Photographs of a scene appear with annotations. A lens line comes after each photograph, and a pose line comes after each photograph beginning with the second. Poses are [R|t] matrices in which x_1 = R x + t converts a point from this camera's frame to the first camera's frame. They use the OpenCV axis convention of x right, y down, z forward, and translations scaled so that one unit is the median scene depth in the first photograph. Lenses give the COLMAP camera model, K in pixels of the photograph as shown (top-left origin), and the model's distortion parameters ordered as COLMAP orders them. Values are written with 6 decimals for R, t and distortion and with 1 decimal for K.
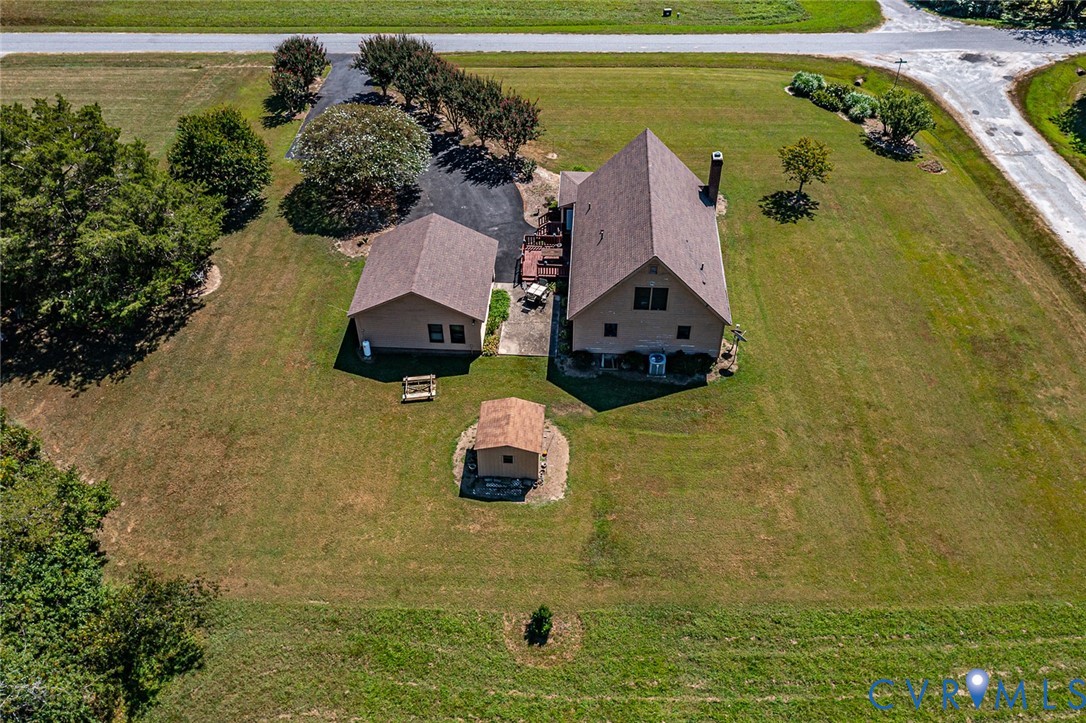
lens RADIAL K [[861.2, 0, 543.8], [0, 861.2, 355.5], [0, 0, 1]] dist [-0.008949, 0.004707]
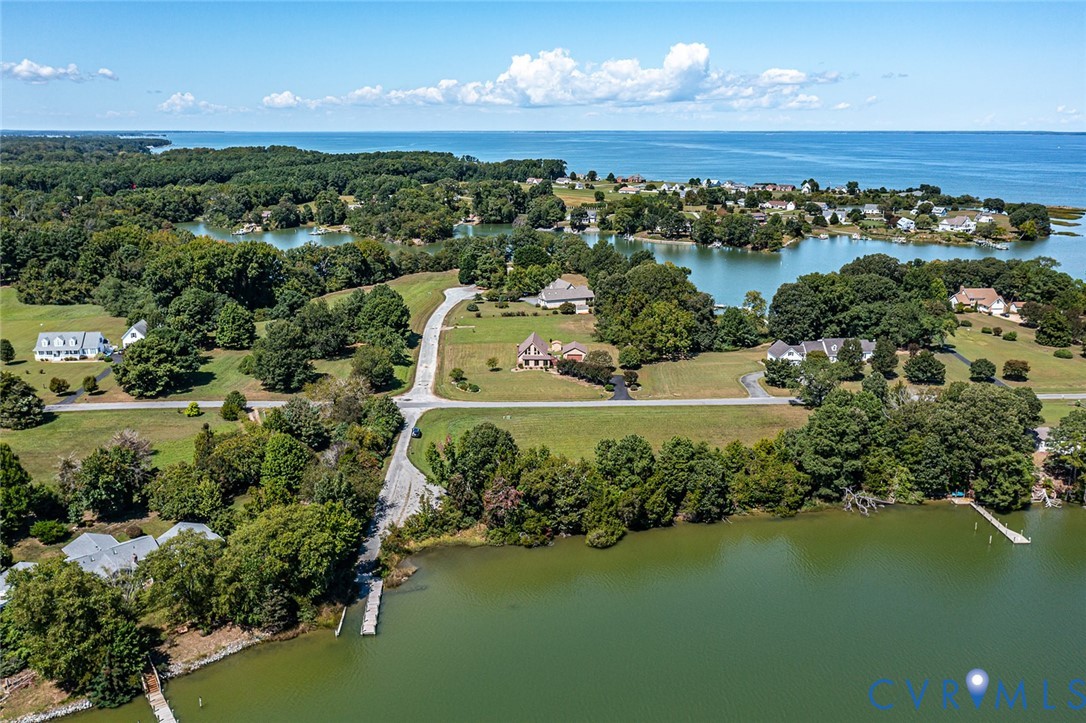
lens RADIAL K [[861.2, 0, 543.8], [0, 861.2, 355.5], [0, 0, 1]] dist [-0.008949, 0.004707]
pose [[-0.999686, 0.012268, -0.021833, 0.131445], [-0.011743, 0.540395, 0.841329, -3.465263], [0.022120, 0.841322, -0.540082, 2.971506]]
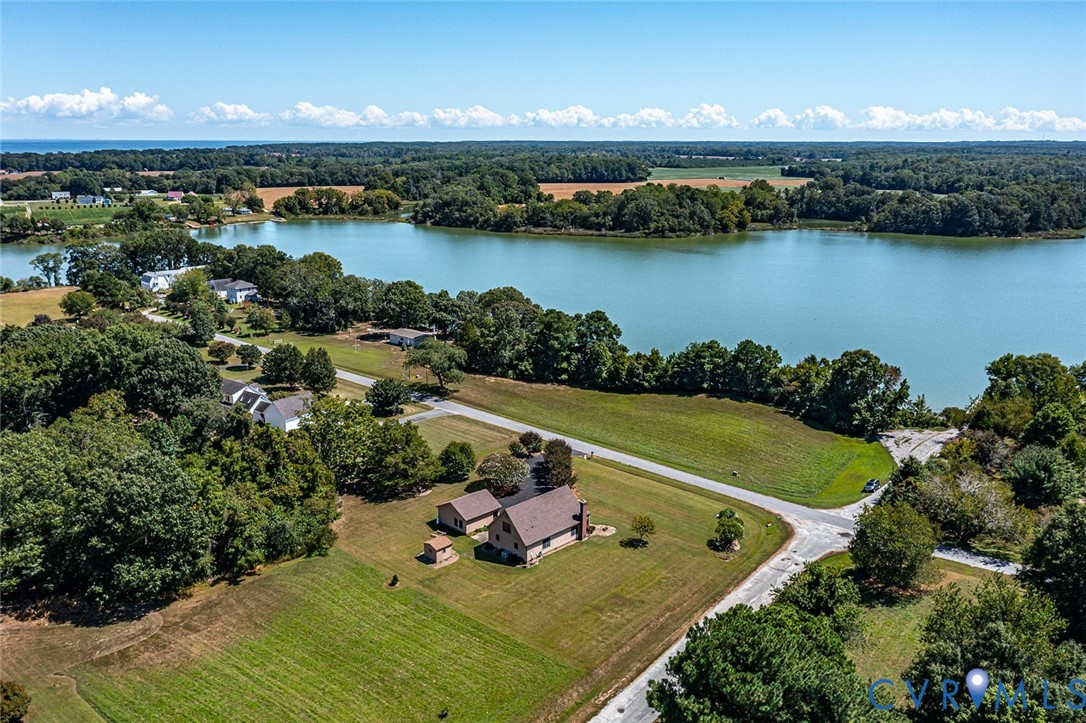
lens RADIAL K [[867.8, 0, 543.6], [0, 867.8, 358.4], [0, 0, 1]] dist [-0.009495, 0.005770]
pose [[0.753370, 0.170650, -0.635068, 1.320817], [-0.452376, 0.835411, -0.312160, 0.207274], [0.477273, 0.522462, 0.706572, -0.840218]]
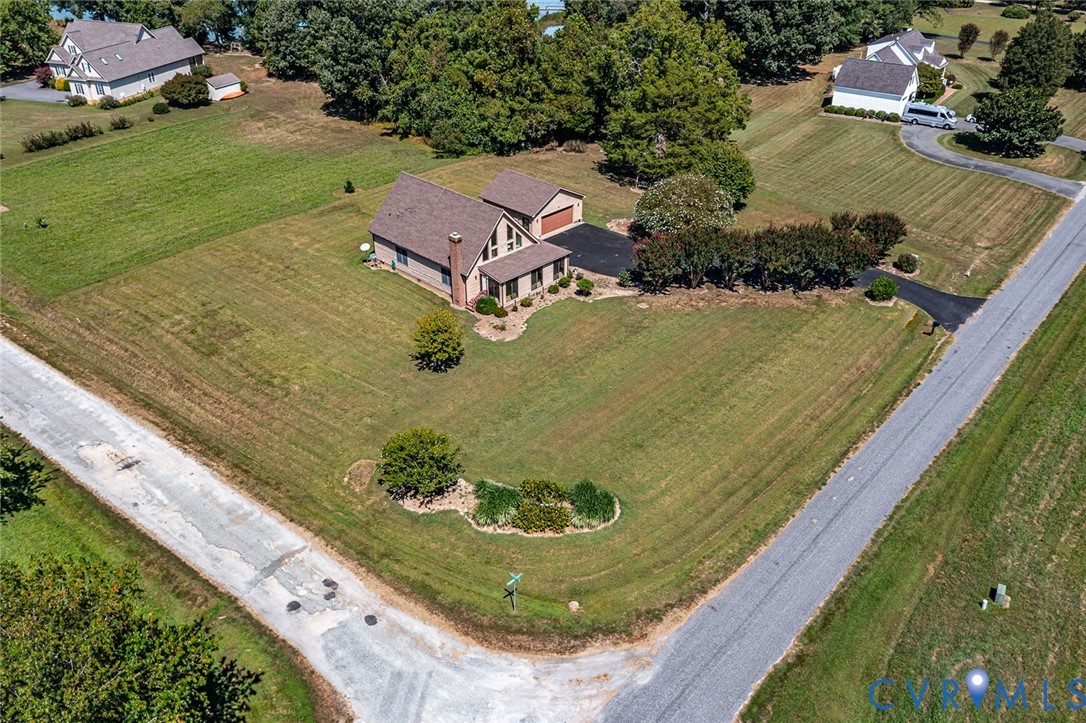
lens RADIAL K [[852.2, 0, 543.0], [0, 852.2, 361.5], [0, 0, 1]] dist [-0.008380, 0.004624]
pose [[-0.655497, 0.401489, -0.639633, 0.809873], [-0.506551, 0.394437, 0.766698, -0.966160], [0.560116, 0.826575, -0.055177, 1.048834]]
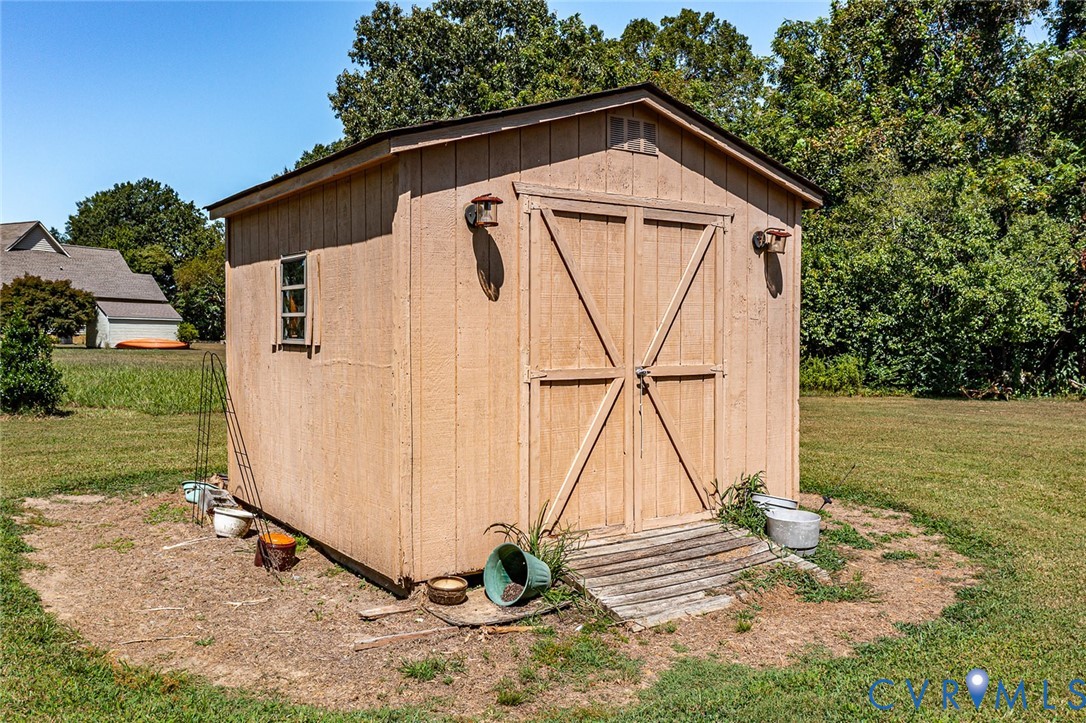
lens RADIAL K [[870.1, 0, 543.0], [0, 870.1, 361.5], [0, 0, 1]] dist [-0.004450, 0.000207]
pose [[-0.775152, 0.007136, -0.631735, 0.029267], [-0.440518, 0.710658, 0.548552, 0.014286], [0.452862, 0.703501, -0.547725, 0.703804]]
